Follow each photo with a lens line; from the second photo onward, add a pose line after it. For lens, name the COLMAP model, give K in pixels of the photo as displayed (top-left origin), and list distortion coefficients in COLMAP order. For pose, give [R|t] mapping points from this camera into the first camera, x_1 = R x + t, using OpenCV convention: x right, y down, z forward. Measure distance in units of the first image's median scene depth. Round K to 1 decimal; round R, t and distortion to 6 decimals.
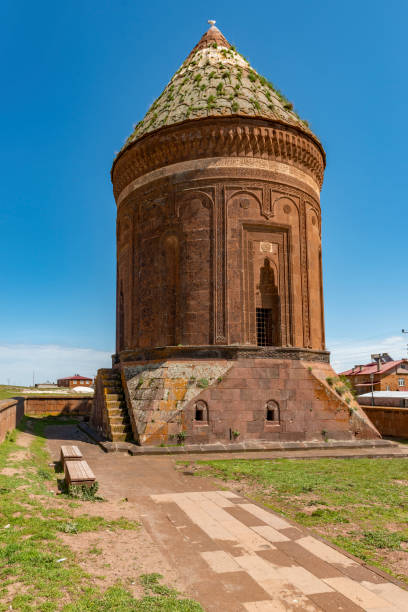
lens RADIAL K [[423.6, 0, 172.1], [0, 423.6, 351.0], [0, 0, 1]] dist [0.002686, -0.003137]
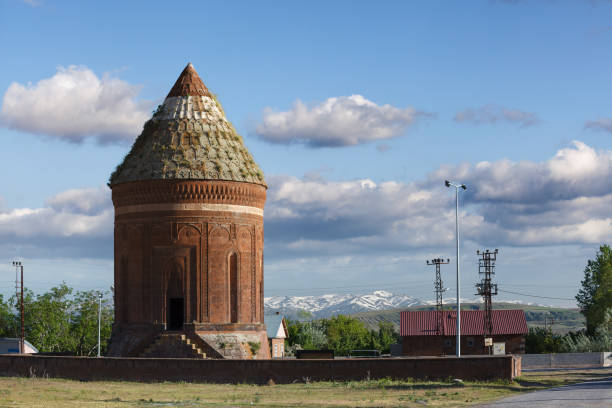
lens RADIAL K [[1182.1, 0, 306.0], [0, 1182.1, 204.0], [0, 0, 1]] dist [-0.517186, -0.020314]
pose [[0.384596, 0.097047, 0.917969, -3.990236], [-0.077952, 0.994320, -0.072460, -0.157099], [-0.919788, -0.043690, 0.389977, -0.956121]]
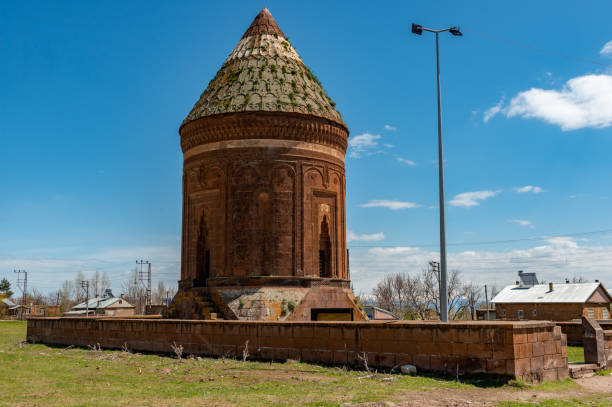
lens RADIAL K [[640.5, 0, 306.0], [0, 640.5, 203.5], [0, 0, 1]] dist [-0.003839, -0.004420]
pose [[0.851845, 0.077220, 0.518071, -0.958573], [-0.041363, 0.995902, -0.080430, -0.082680], [-0.522158, 0.047085, 0.851548, -0.814071]]
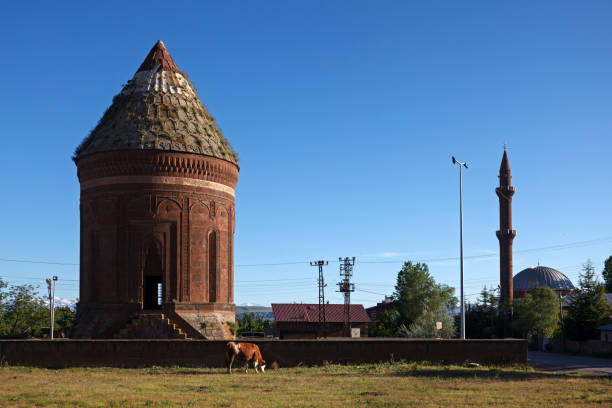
lens RADIAL K [[707.5, 0, 305.0], [0, 707.5, 298.7], [0, 0, 1]] dist [-0.000331, -0.001565]
pose [[0.177321, 0.031424, 0.983651, -2.509470], [-0.091327, 0.995703, -0.015346, -0.015345], [-0.979906, -0.087113, 0.179429, 0.193584]]
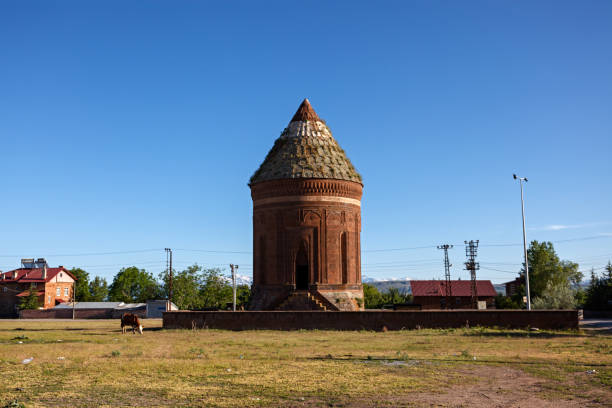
lens RADIAL K [[640.5, 0, 306.0], [0, 640.5, 204.0], [0, 0, 1]] dist [-0.003839, -0.004420]
pose [[0.399132, 0.126633, 0.908107, -3.105565], [-0.077201, 0.991541, -0.104336, -0.057895], [-0.913637, -0.028463, 0.405532, -0.141266]]
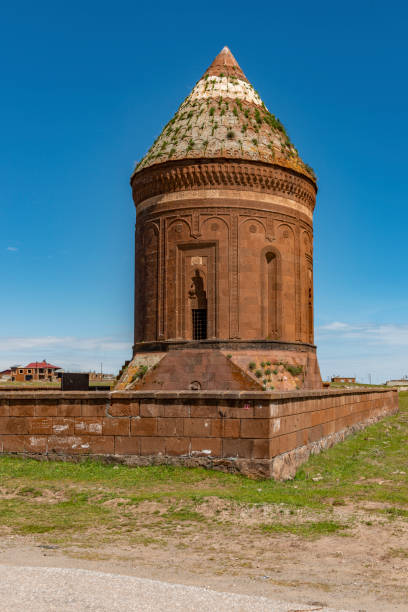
lens RADIAL K [[707.5, 0, 339.6], [0, 707.5, 352.9], [0, 0, 1]] dist [-0.000331, -0.001565]
pose [[0.900766, -0.039609, -0.432495, 1.512877], [0.048494, 0.998778, 0.009529, 0.028981], [0.431590, -0.029557, 0.901586, -0.724740]]
